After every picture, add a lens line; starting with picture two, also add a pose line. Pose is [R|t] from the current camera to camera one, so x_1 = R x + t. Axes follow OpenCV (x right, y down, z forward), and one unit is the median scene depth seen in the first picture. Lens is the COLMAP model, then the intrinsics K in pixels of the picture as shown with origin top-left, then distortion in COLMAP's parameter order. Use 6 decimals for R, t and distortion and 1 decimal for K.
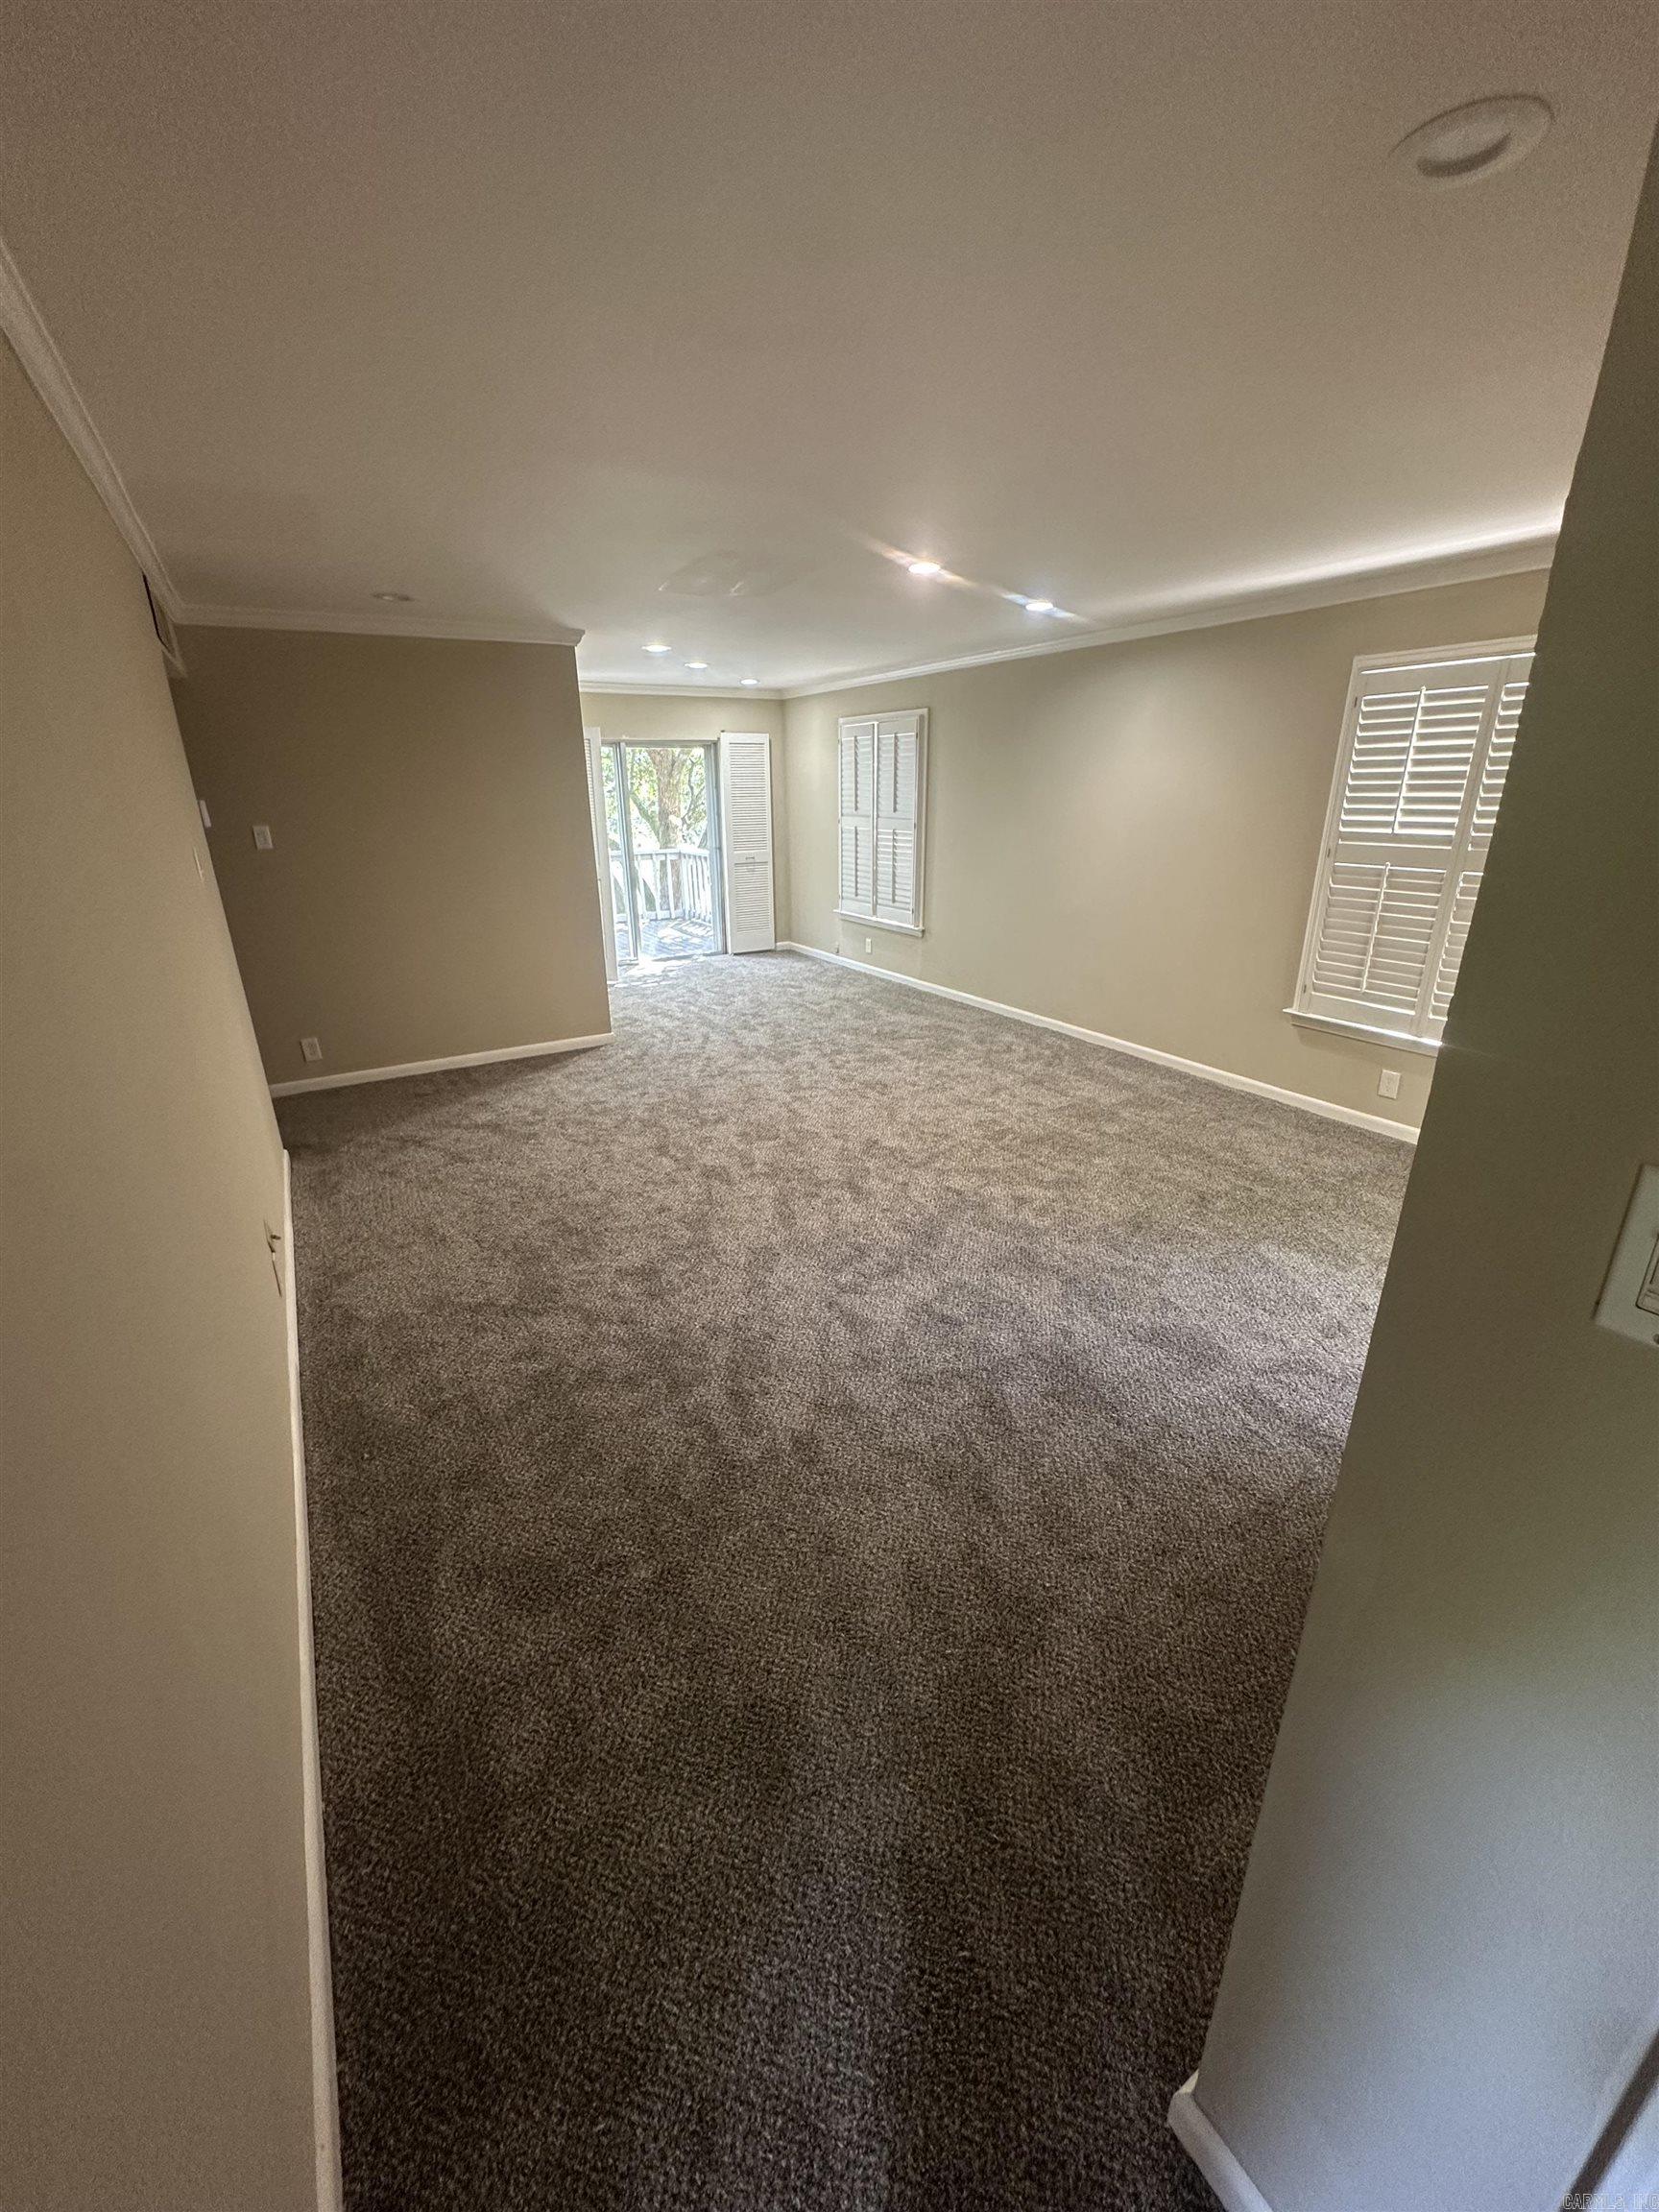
lens RADIAL K [[882.1, 0, 829.3], [0, 882.1, 1103.7], [0, 0, 1]] dist [-0.001000, -0.000123]
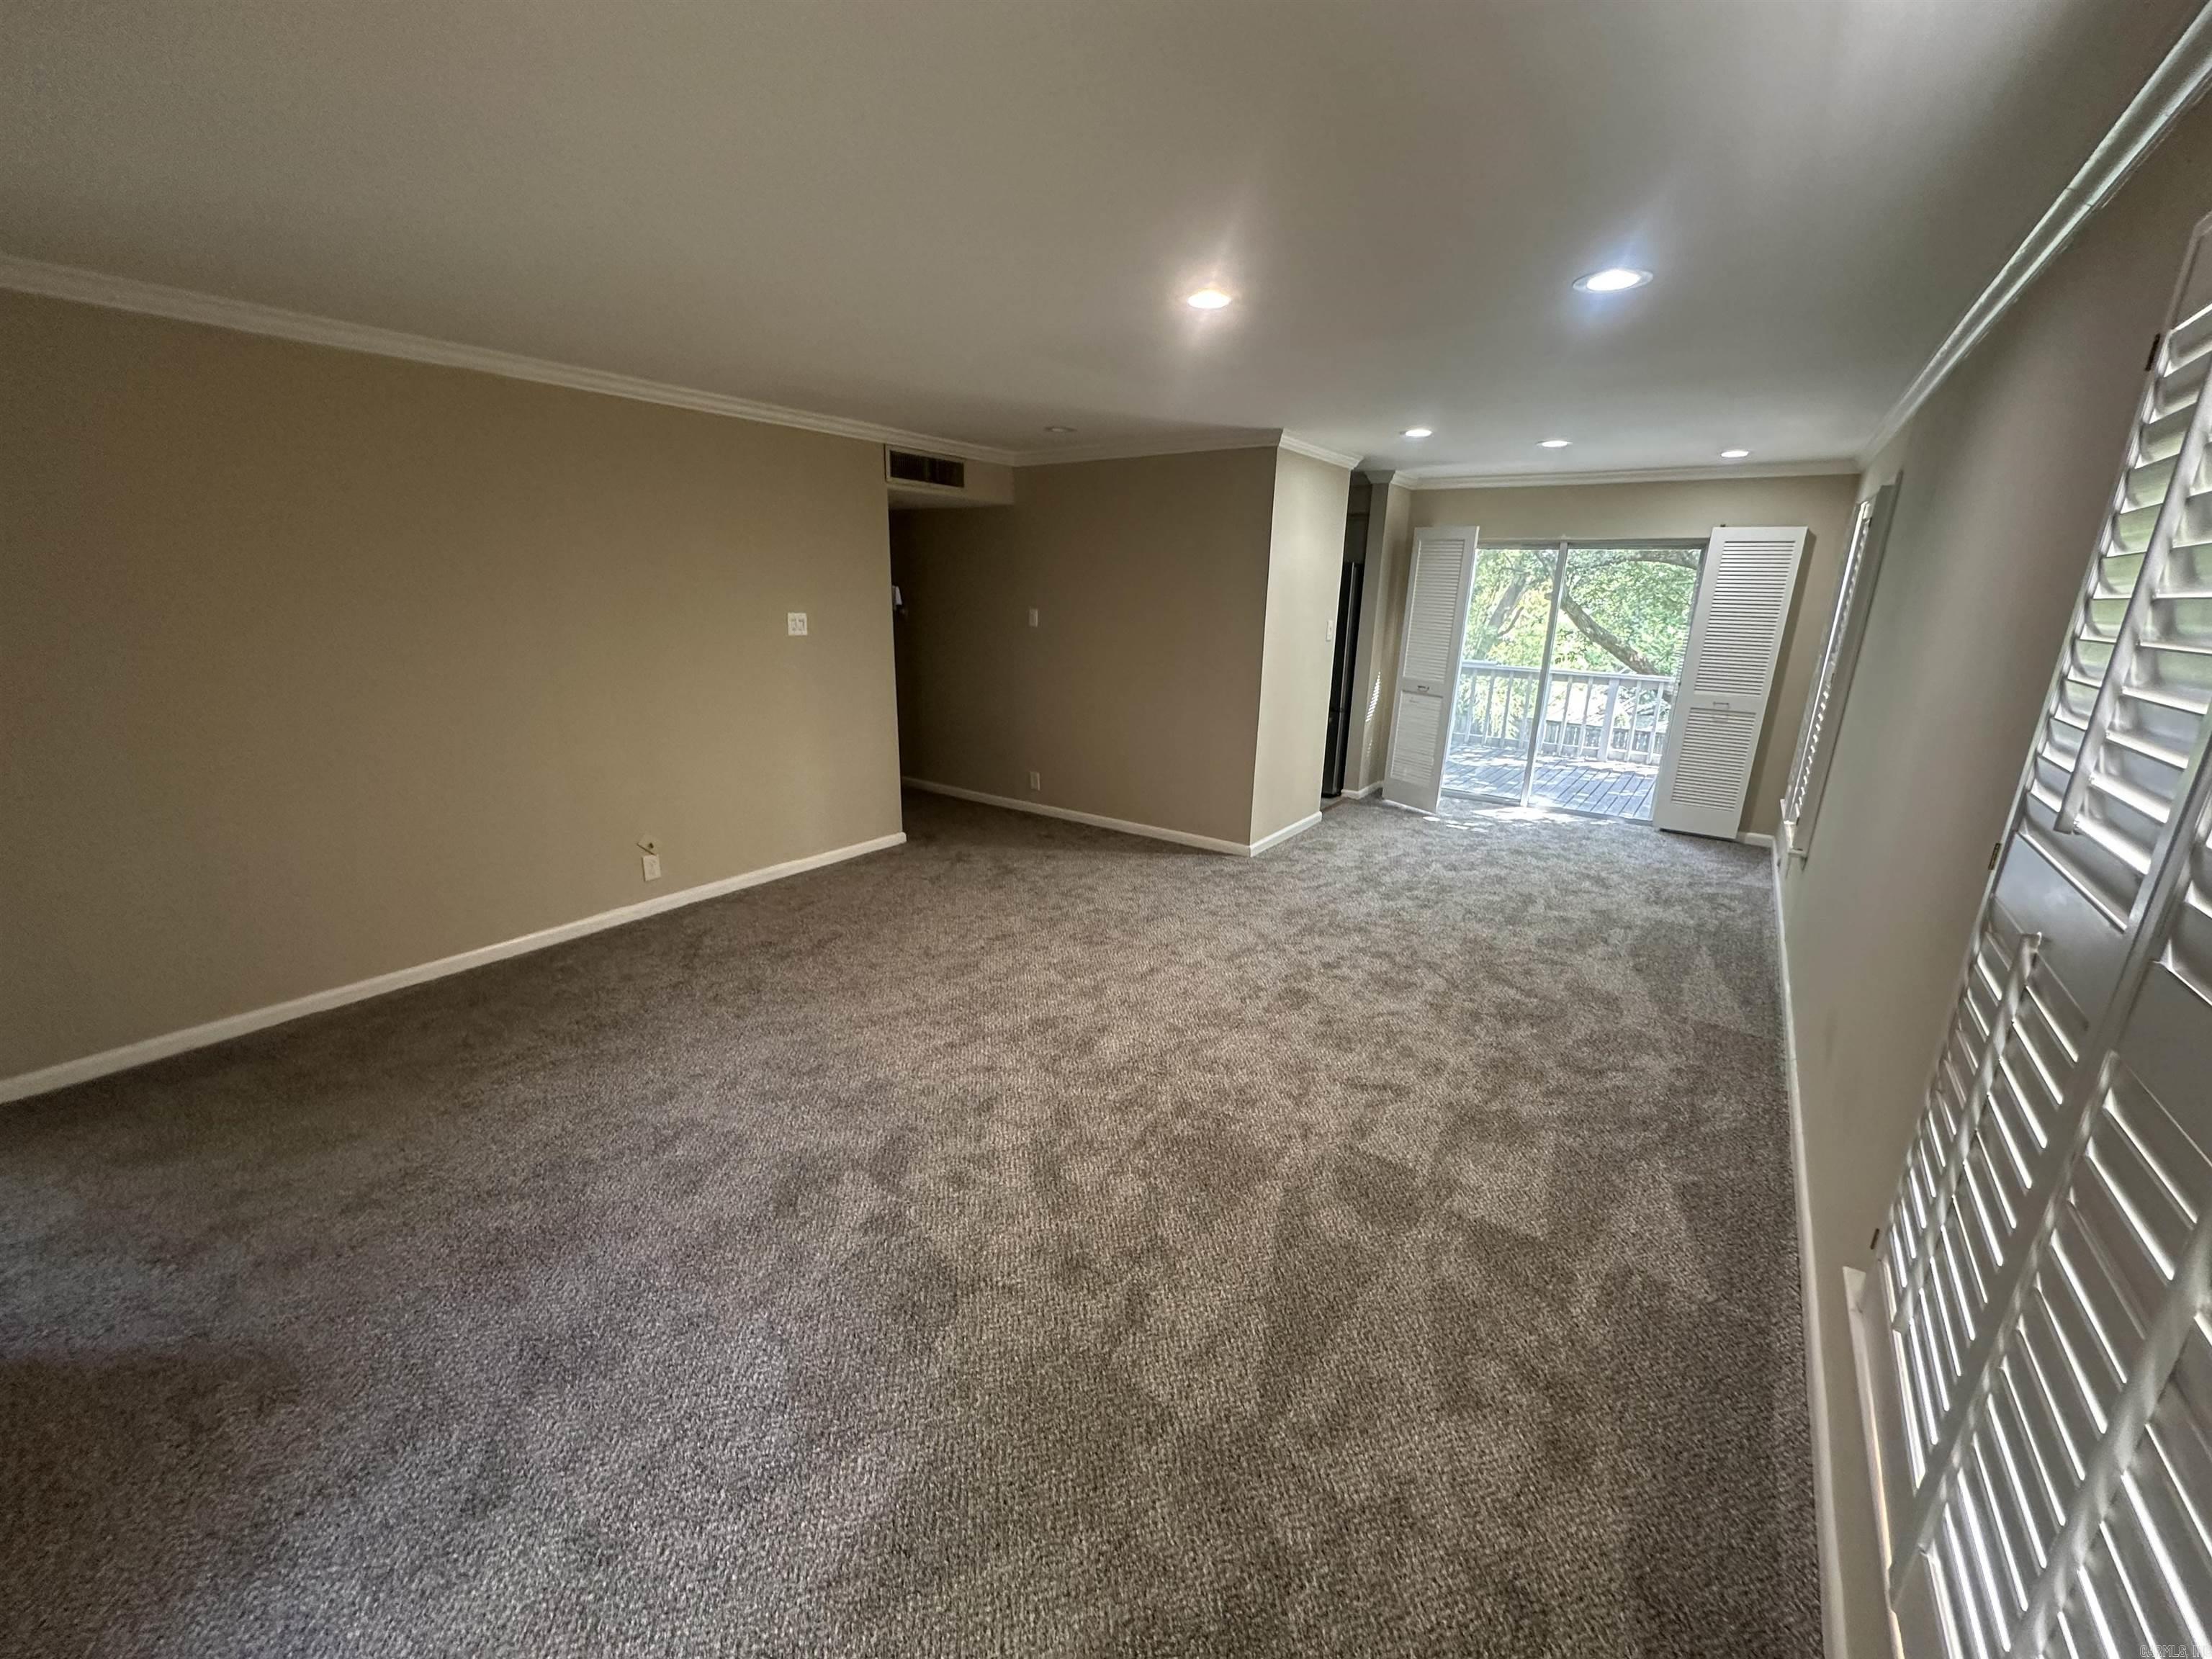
lens RADIAL K [[882.1, 0, 1106.9], [0, 882.1, 836.4], [0, 0, 1]] dist [-0.001000, -0.000123]
pose [[0.405405, 0.272704, -0.872513, 0.581006], [-0.337361, 0.931724, 0.134458, -0.189096], [0.849608, 0.239842, 0.469725, 0.491651]]
